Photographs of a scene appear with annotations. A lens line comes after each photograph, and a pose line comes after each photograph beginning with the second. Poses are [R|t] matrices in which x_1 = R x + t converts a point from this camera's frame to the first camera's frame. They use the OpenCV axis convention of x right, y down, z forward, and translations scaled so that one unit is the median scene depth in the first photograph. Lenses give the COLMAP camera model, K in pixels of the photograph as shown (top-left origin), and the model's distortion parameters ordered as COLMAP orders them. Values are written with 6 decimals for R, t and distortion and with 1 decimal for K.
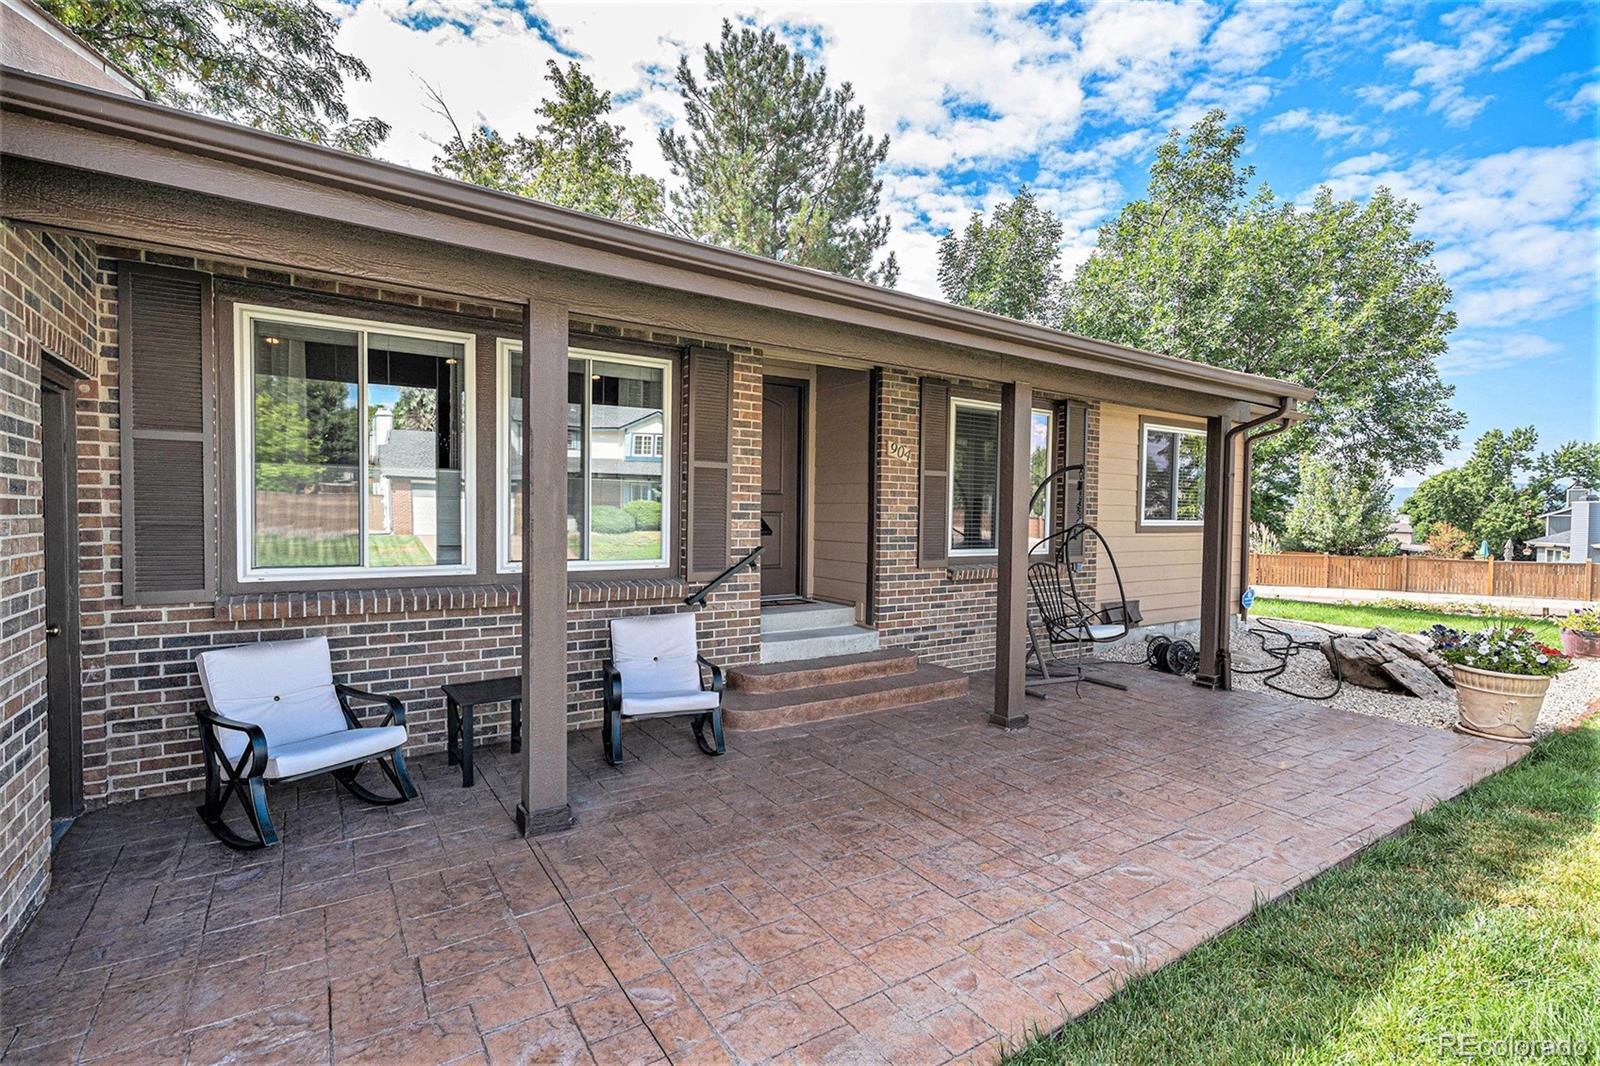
lens RADIAL K [[752.9, 0, 723.9], [0, 752.9, 553.6], [0, 0, 1]] dist [0.015720, 0.000091]
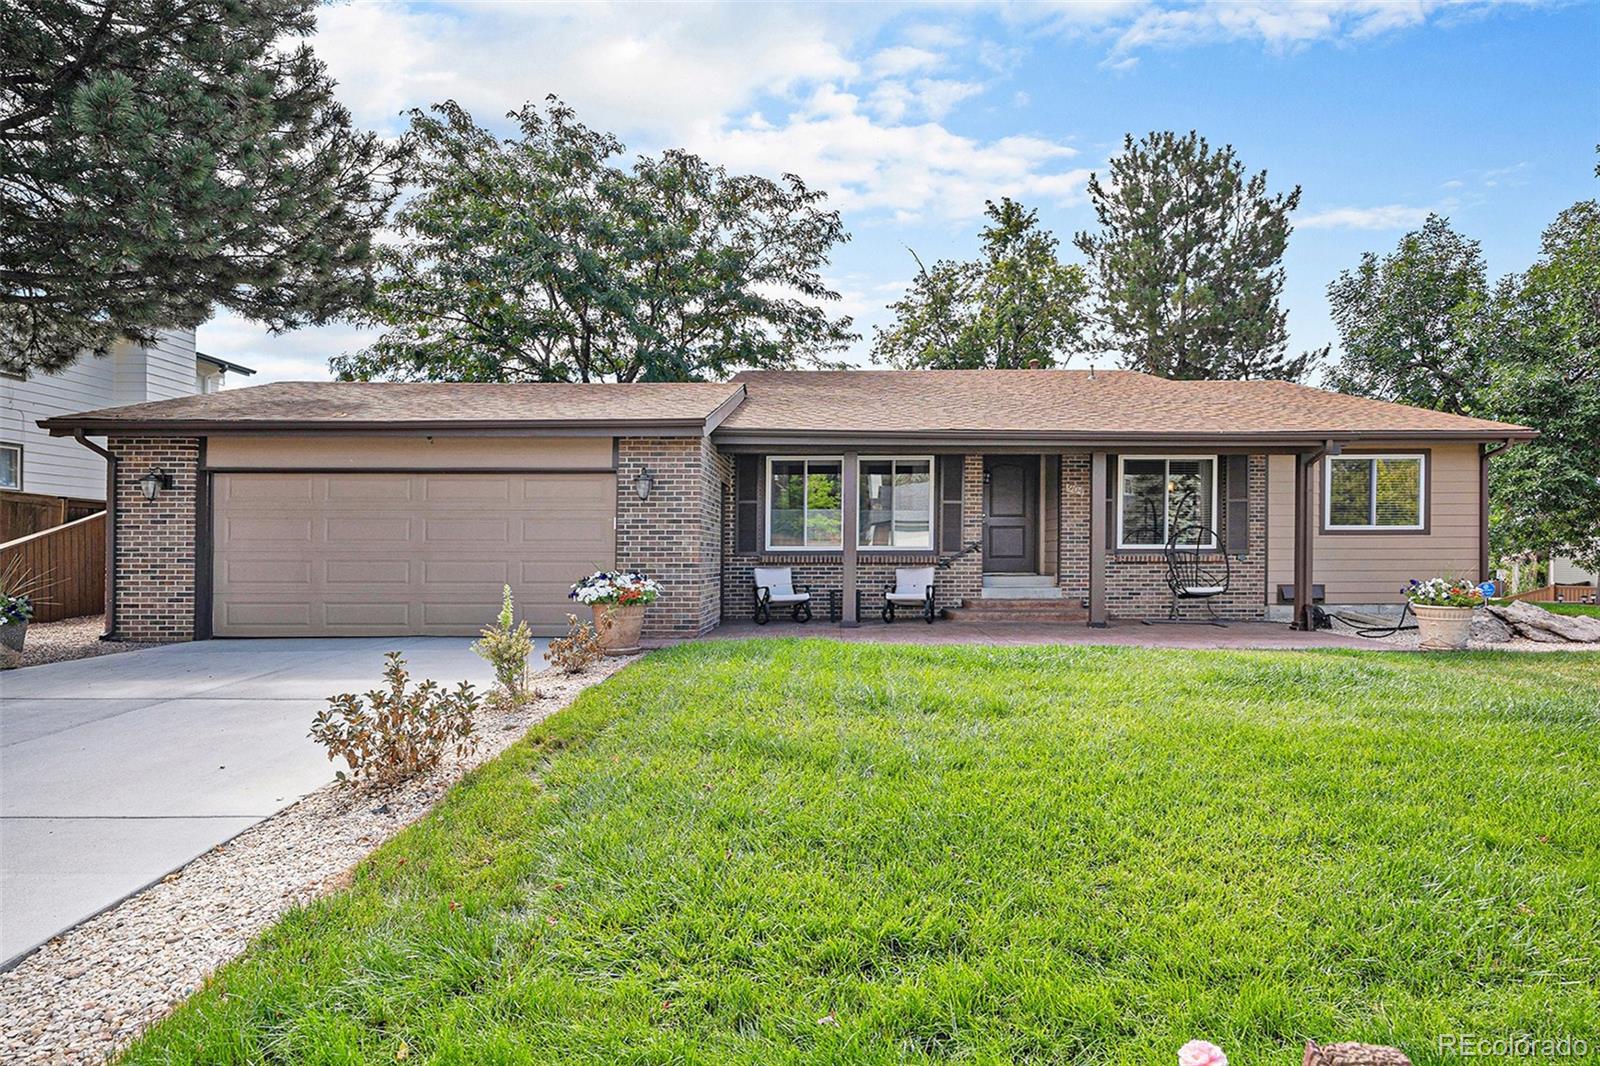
lens RADIAL K [[759.3, 0, 800.0], [0, 759.3, 533.0], [0, 0, 1]] dist [-0.002733, -0.000217]
pose [[0.851365, -0.031987, -0.523597, 0.607829], [-0.016122, 0.996072, -0.087065, 0.135094], [0.524325, 0.082566, 0.847506, -0.854740]]
